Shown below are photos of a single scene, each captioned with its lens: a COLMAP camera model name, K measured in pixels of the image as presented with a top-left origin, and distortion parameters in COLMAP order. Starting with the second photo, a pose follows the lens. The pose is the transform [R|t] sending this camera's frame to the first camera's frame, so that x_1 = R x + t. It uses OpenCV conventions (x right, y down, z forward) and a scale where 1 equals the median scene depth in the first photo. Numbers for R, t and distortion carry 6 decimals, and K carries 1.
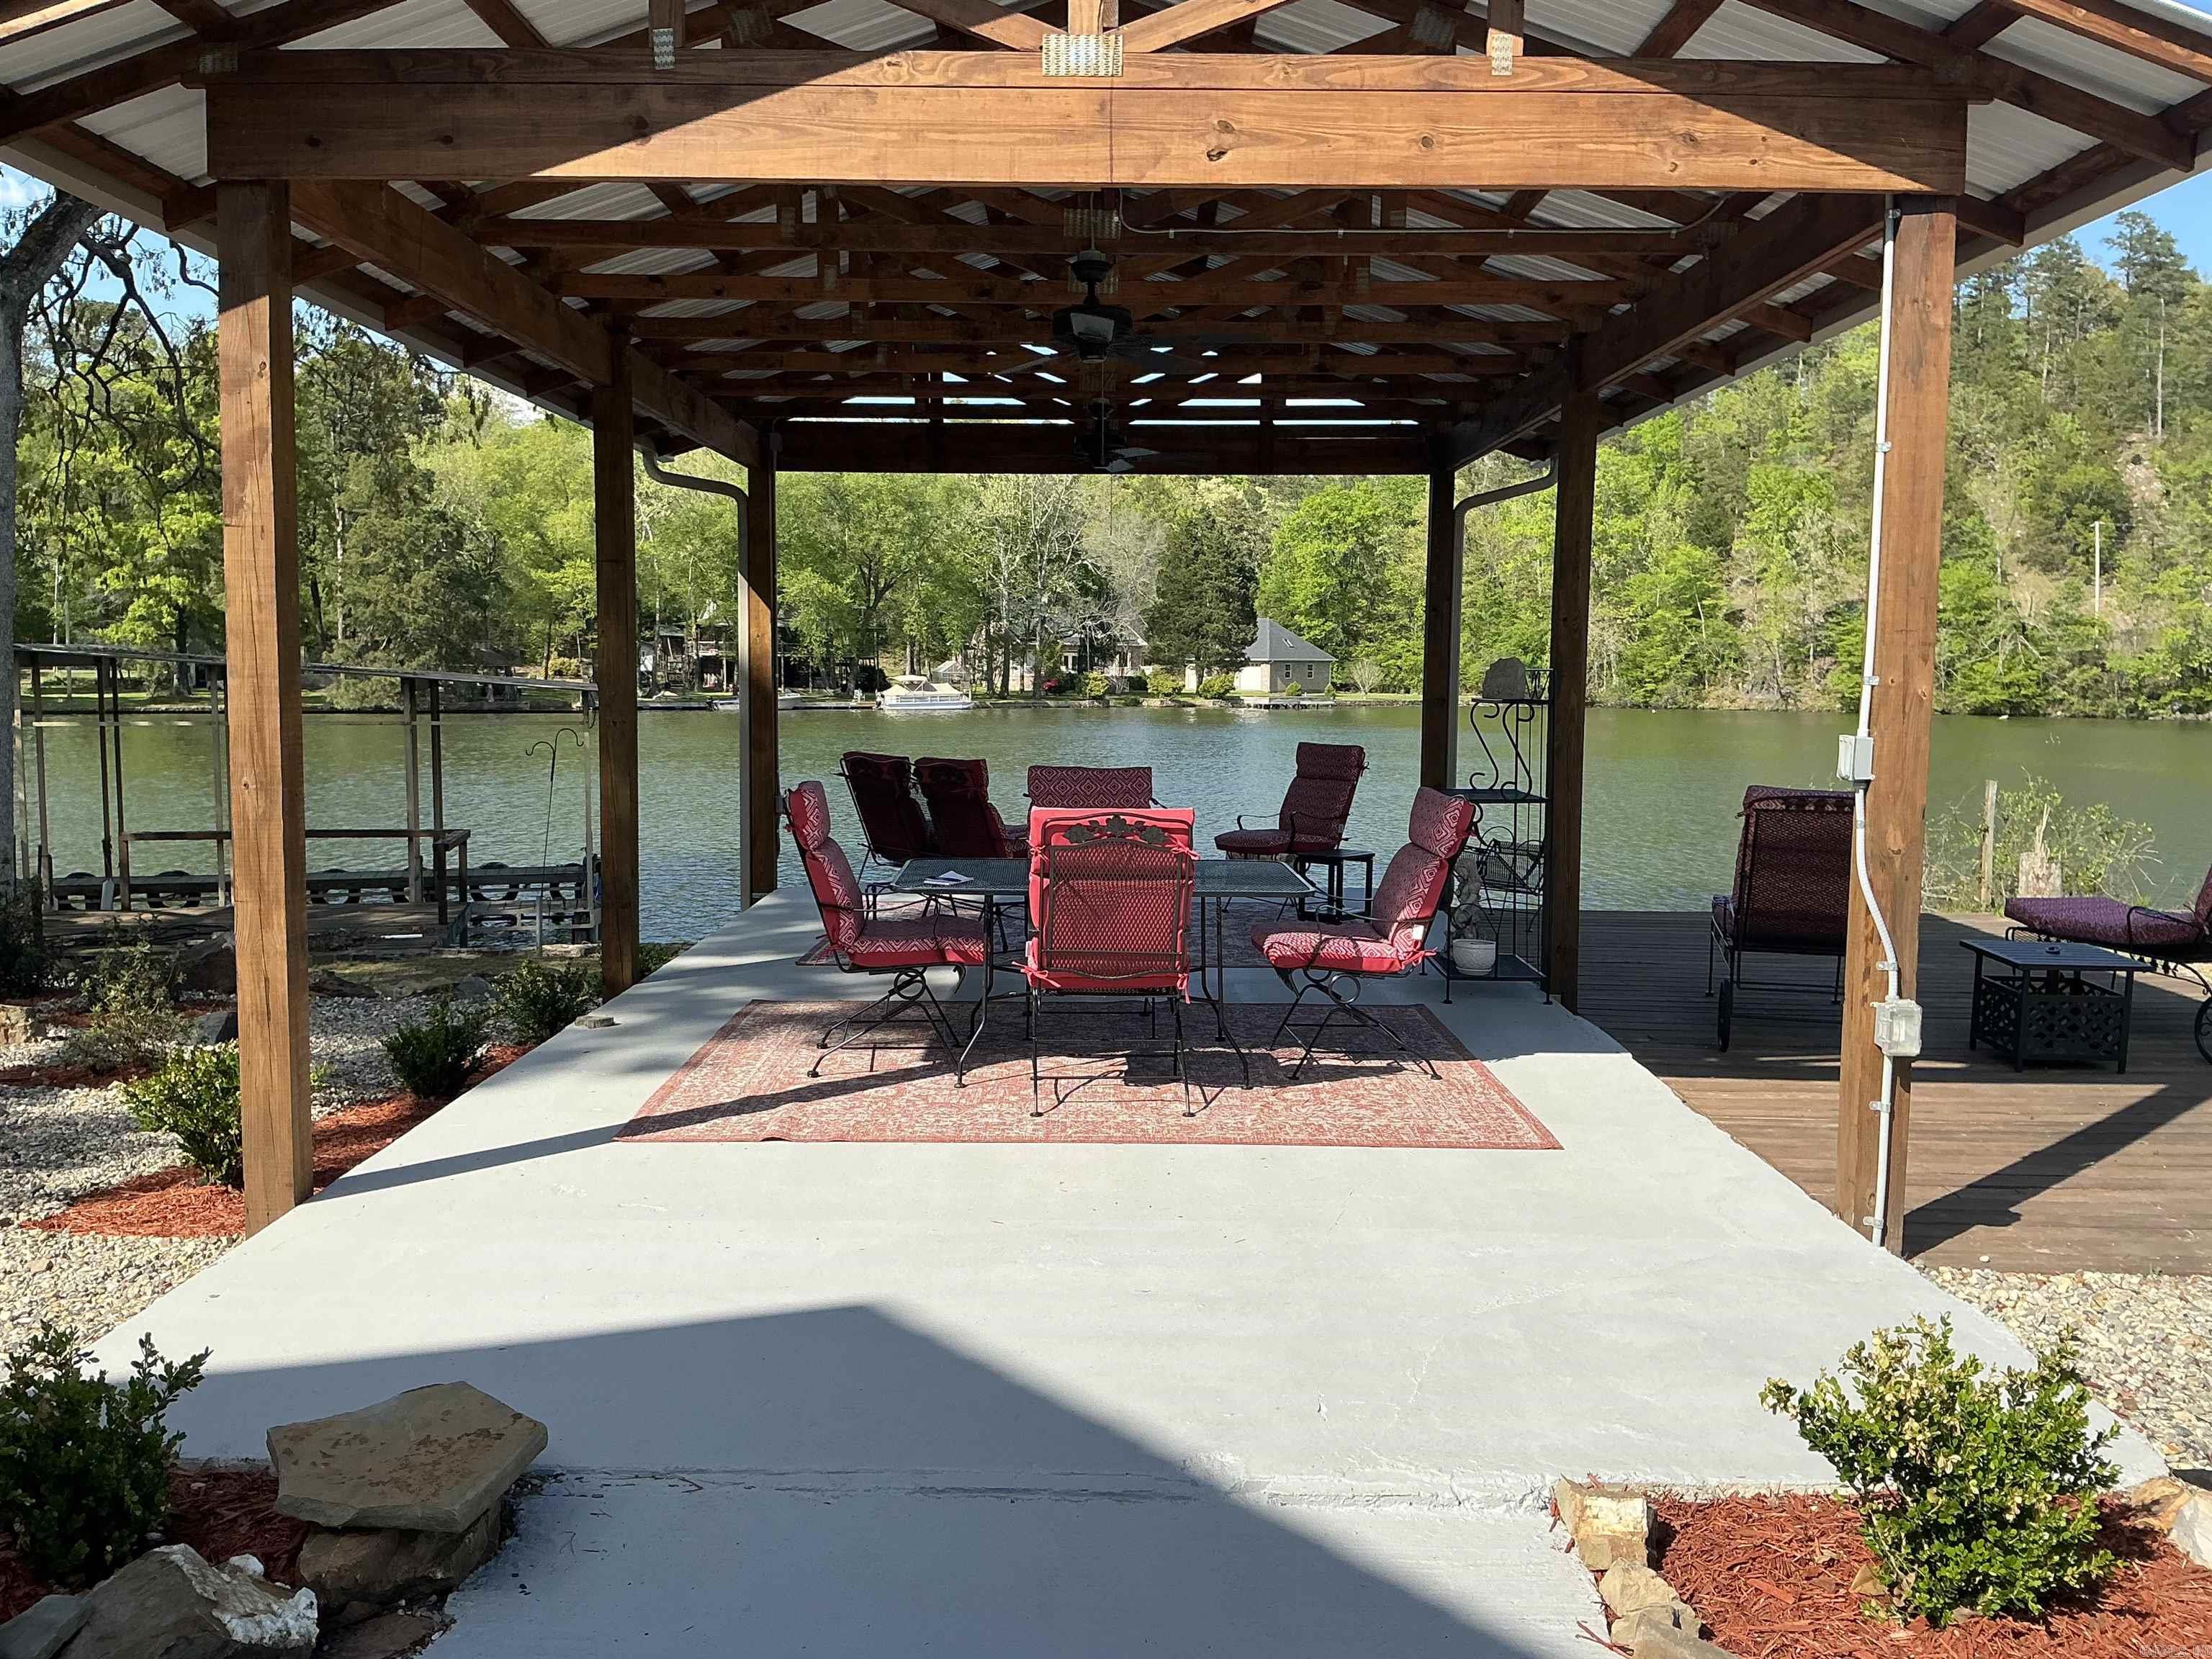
lens RADIAL K [[1841.1, 0, 1100.8], [0, 1841.1, 843.3], [0, 0, 1]] dist [0.148343, -0.306817]
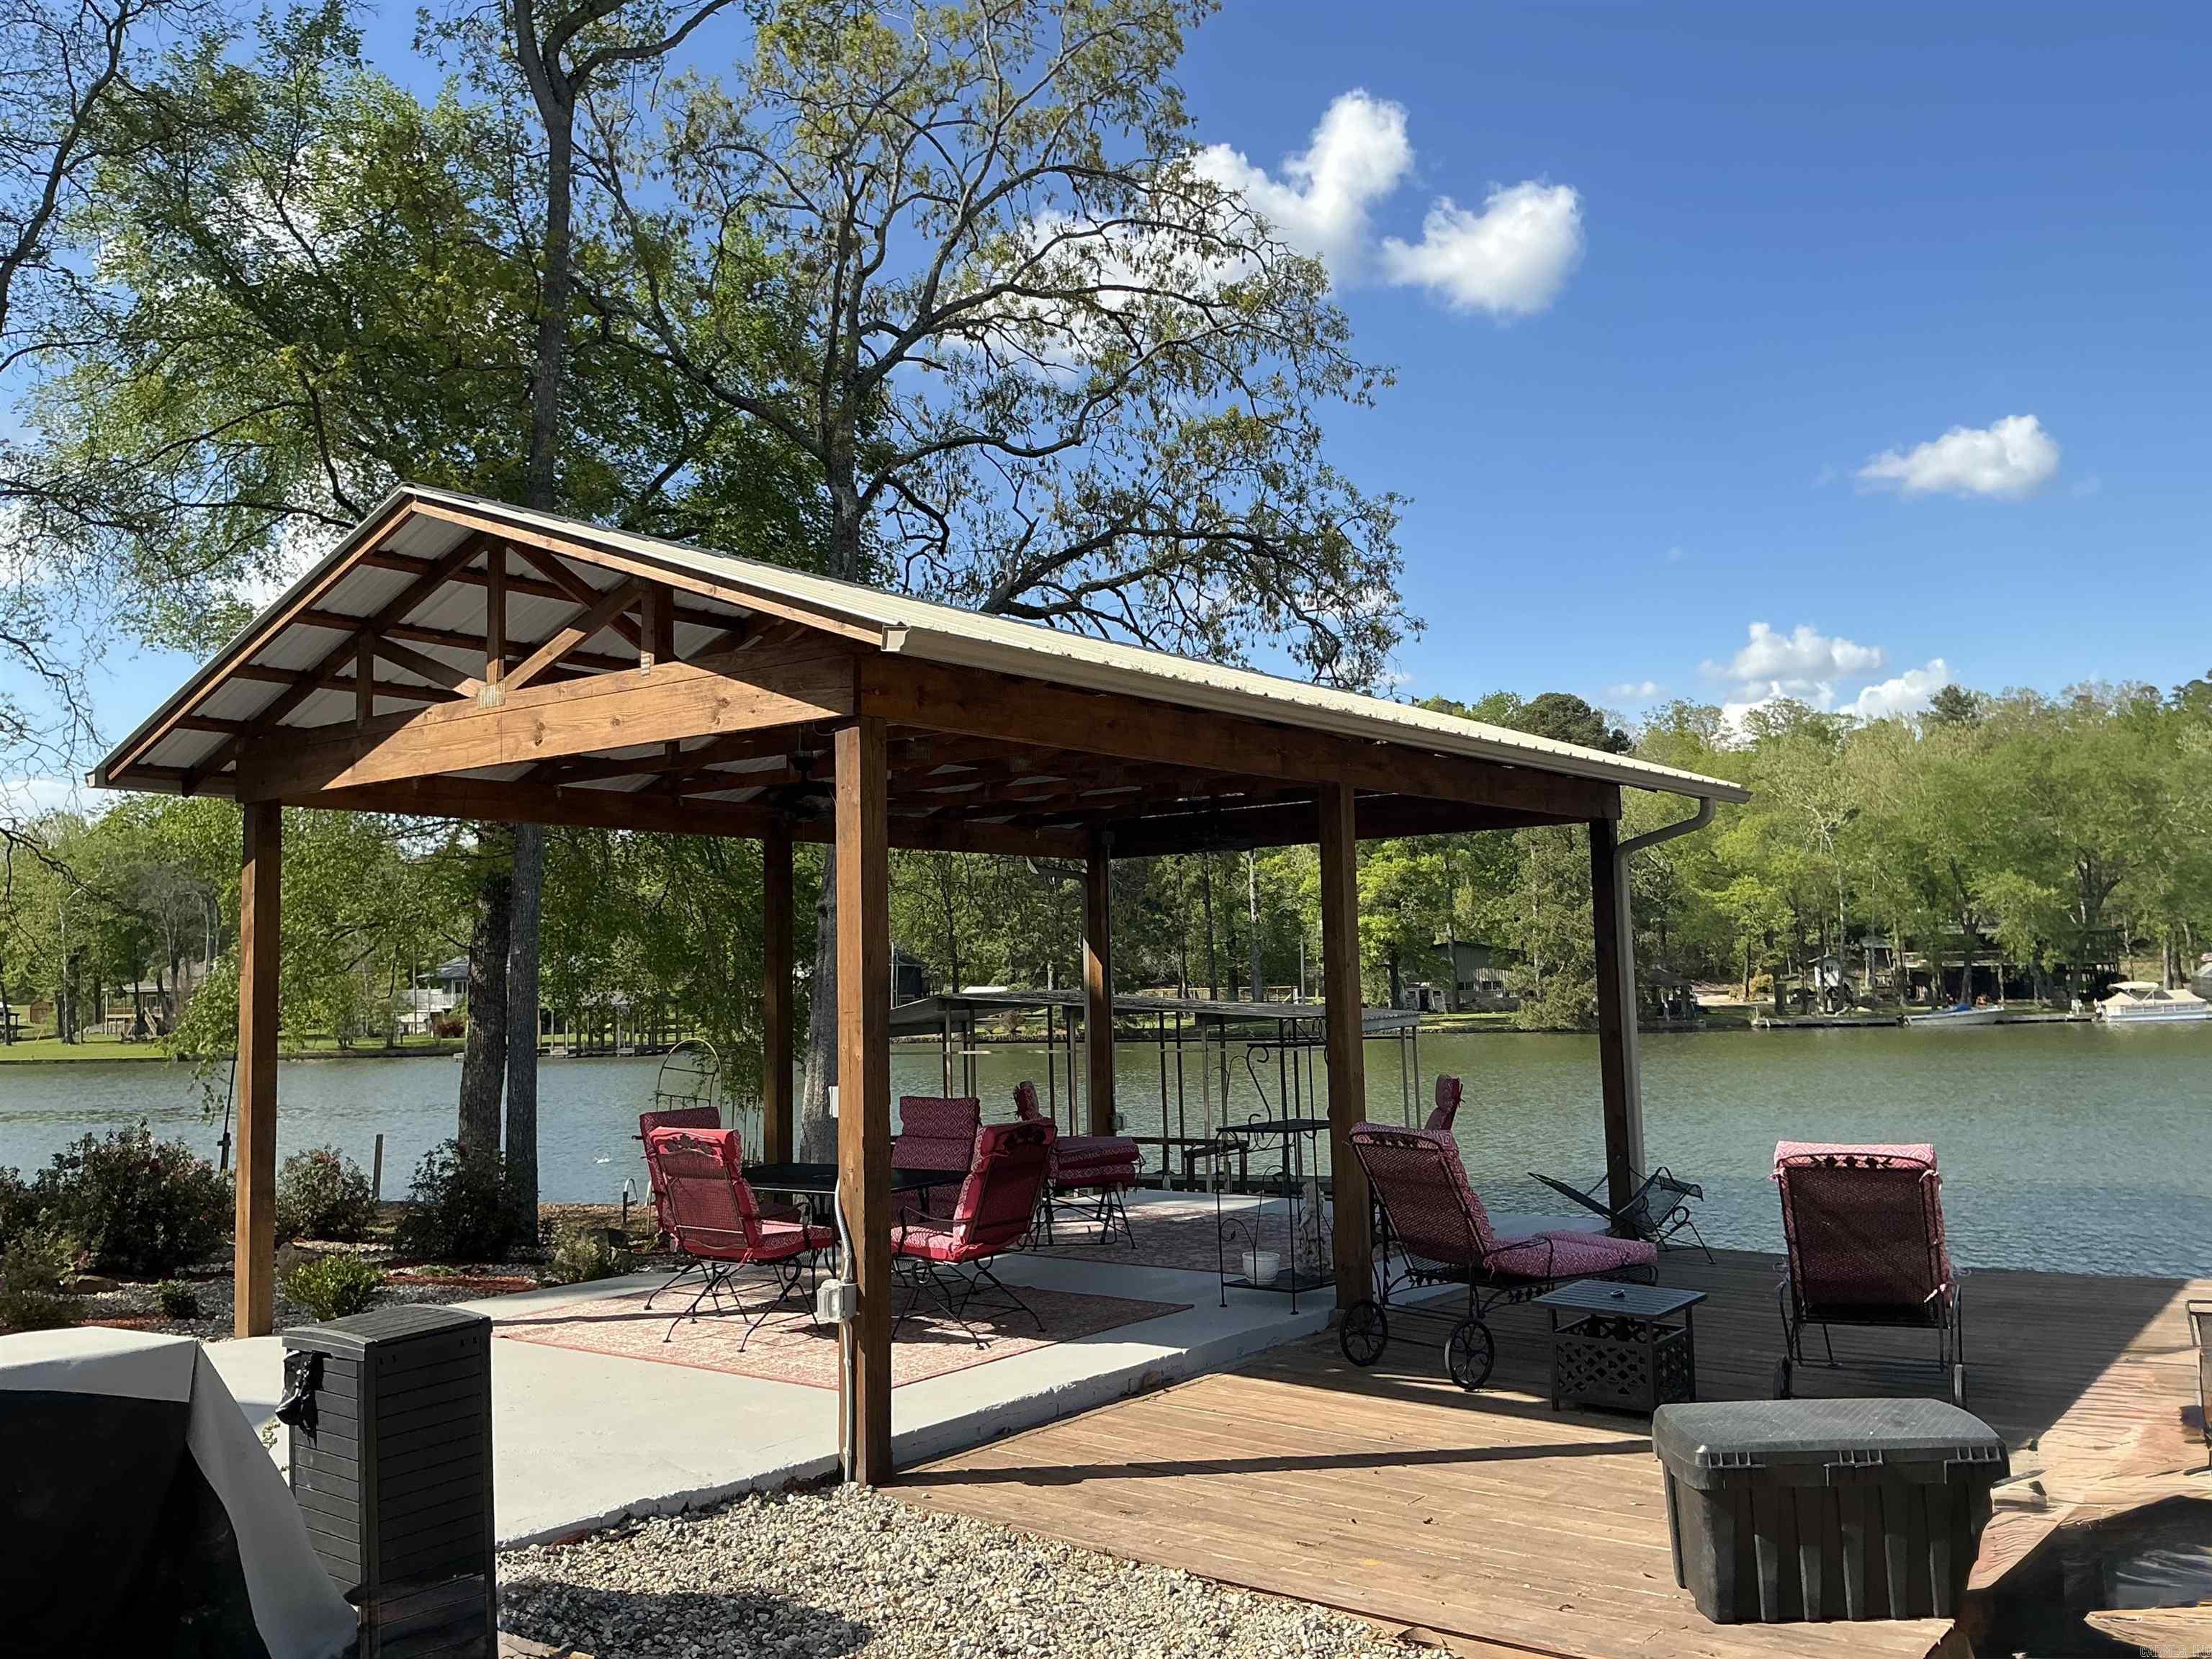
lens RADIAL K [[1837.1, 0, 1103.2], [0, 1837.1, 820.5], [0, 0, 1]] dist [0.166291, -0.361305]
pose [[0.792951, -0.079616, -0.604061, 0.899662], [-0.030598, 0.984971, -0.169986, -0.014291], [0.608517, 0.153273, 0.778598, -0.000348]]
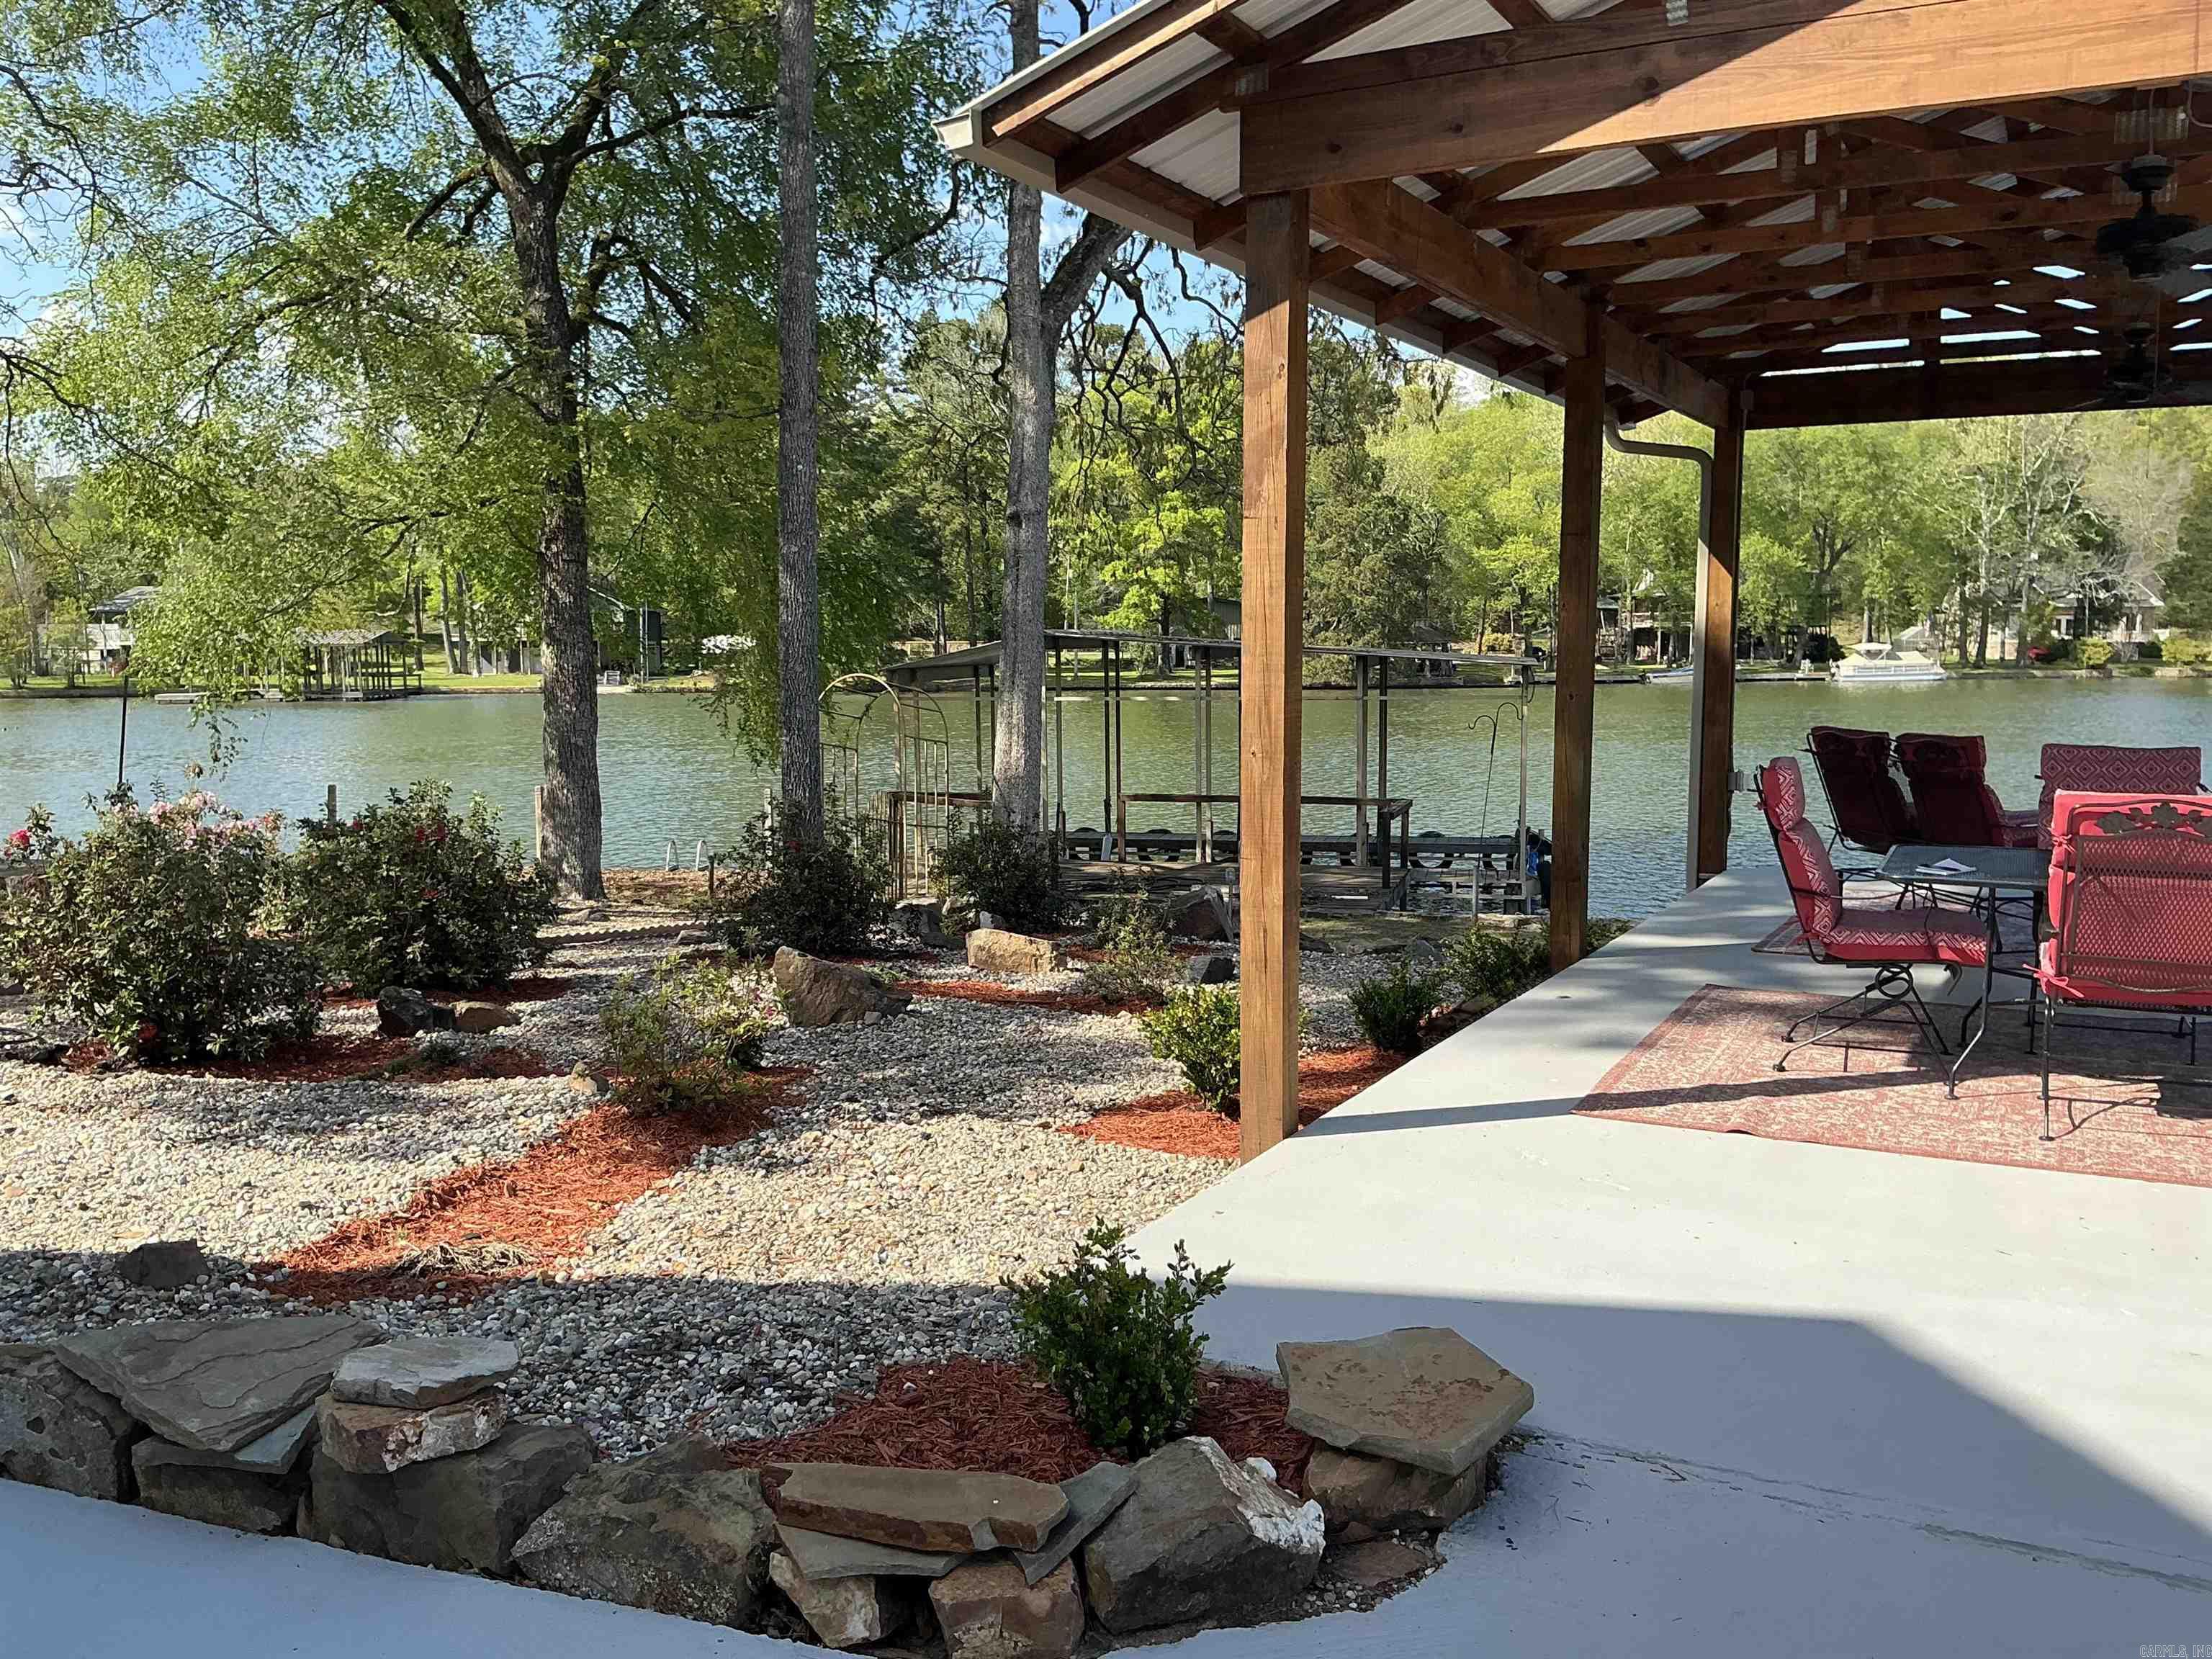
lens RADIAL K [[1841.1, 0, 1100.8], [0, 1841.1, 843.3], [0, 0, 1]] dist [0.148343, -0.306817]
pose [[0.883037, 0.038618, -0.467712, -0.014865], [-0.032086, 0.999245, 0.021928, 0.000427], [0.468206, -0.004356, 0.883609, -0.001708]]
